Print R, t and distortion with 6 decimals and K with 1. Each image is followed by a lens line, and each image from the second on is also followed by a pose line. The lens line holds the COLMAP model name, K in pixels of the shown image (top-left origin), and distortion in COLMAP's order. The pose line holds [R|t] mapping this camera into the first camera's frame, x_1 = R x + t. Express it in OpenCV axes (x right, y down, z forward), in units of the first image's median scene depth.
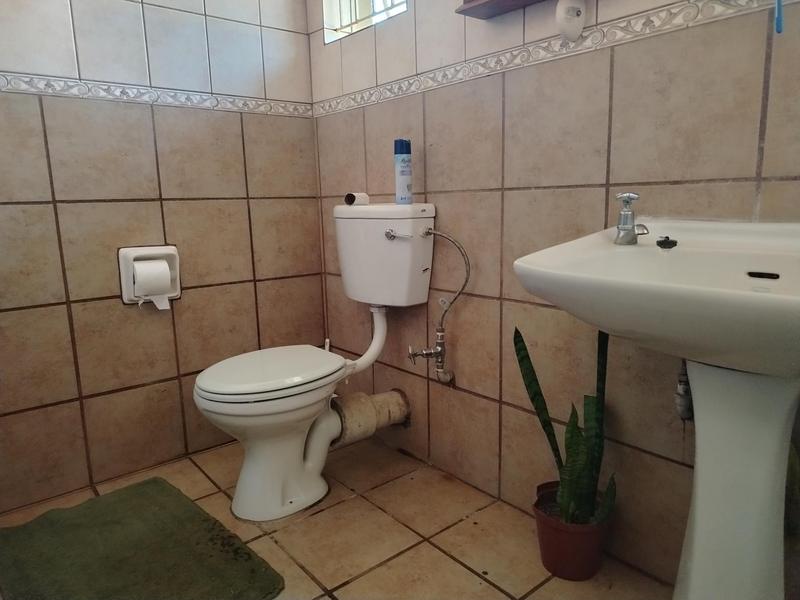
lens RADIAL K [[555.7, 0, 401.1], [0, 555.7, 299.3], [0, 0, 1]] dist [-0.004918, -0.001664]
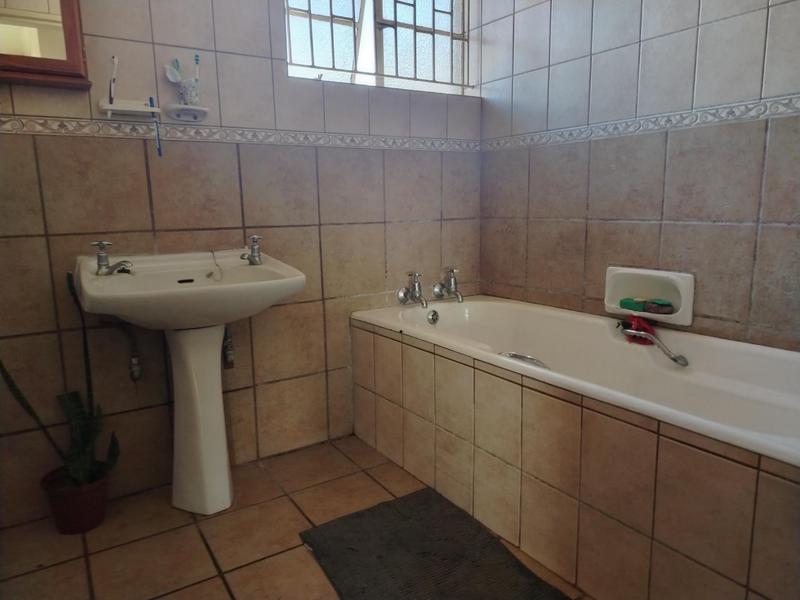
lens RADIAL K [[555.7, 0, 400.4], [0, 555.7, 300.8], [0, 0, 1]] dist [-0.004918, -0.001664]
pose [[0.129721, -0.150616, 0.980045, -1.002897], [0.194167, 0.973119, 0.123851, -0.061673], [-0.972354, 0.174226, 0.155479, -0.014512]]
